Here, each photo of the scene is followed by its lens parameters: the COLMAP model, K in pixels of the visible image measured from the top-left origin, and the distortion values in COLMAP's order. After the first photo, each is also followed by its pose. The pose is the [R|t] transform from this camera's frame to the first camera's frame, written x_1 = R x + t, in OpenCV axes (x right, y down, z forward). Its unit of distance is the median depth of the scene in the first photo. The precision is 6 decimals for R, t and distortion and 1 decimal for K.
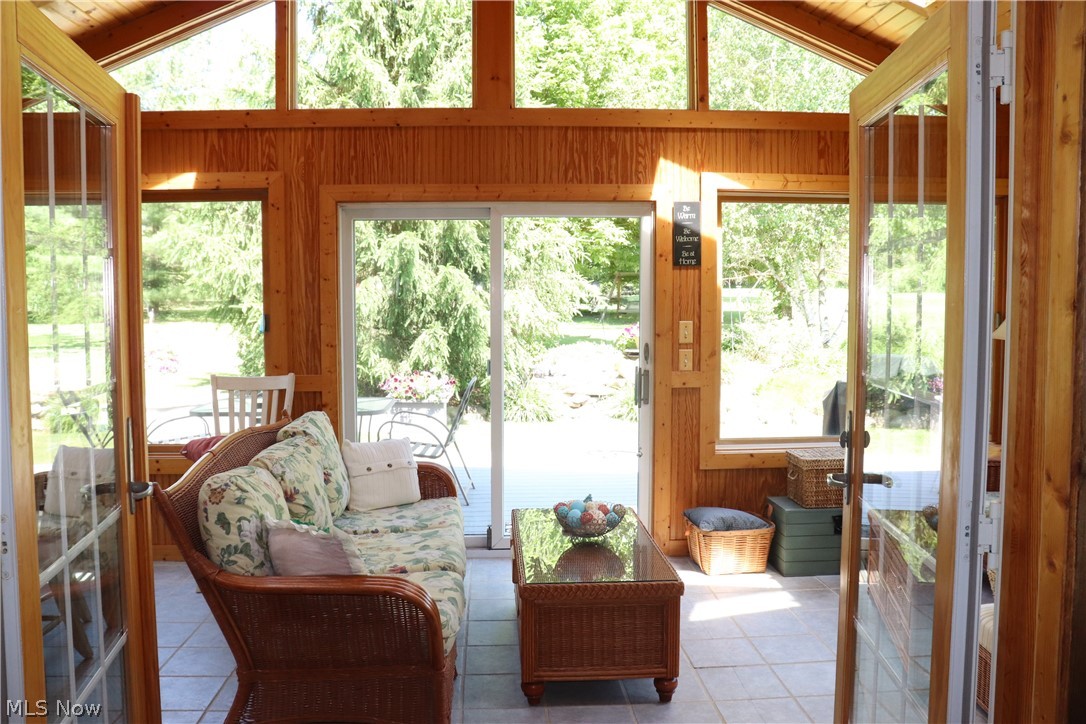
lens RADIAL K [[915.0, 0, 537.4], [0, 915.0, 357.8], [0, 0, 1]] dist [-0.163427, 0.171008]
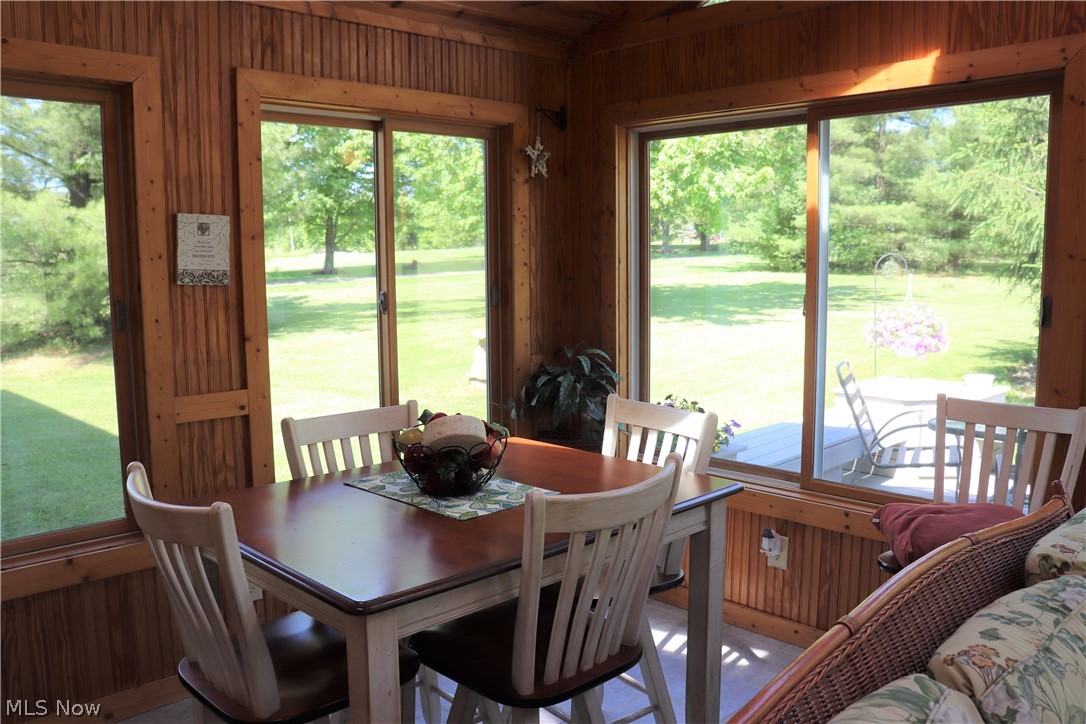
lens RADIAL K [[915.0, 0, 537.4], [0, 915.0, 357.8], [0, 0, 1]] dist [-0.163427, 0.171008]
pose [[0.660492, 0.083034, -0.746227, -0.093937], [-0.041488, 0.996384, 0.074148, -0.036620], [0.749686, -0.018014, 0.661549, 0.390294]]
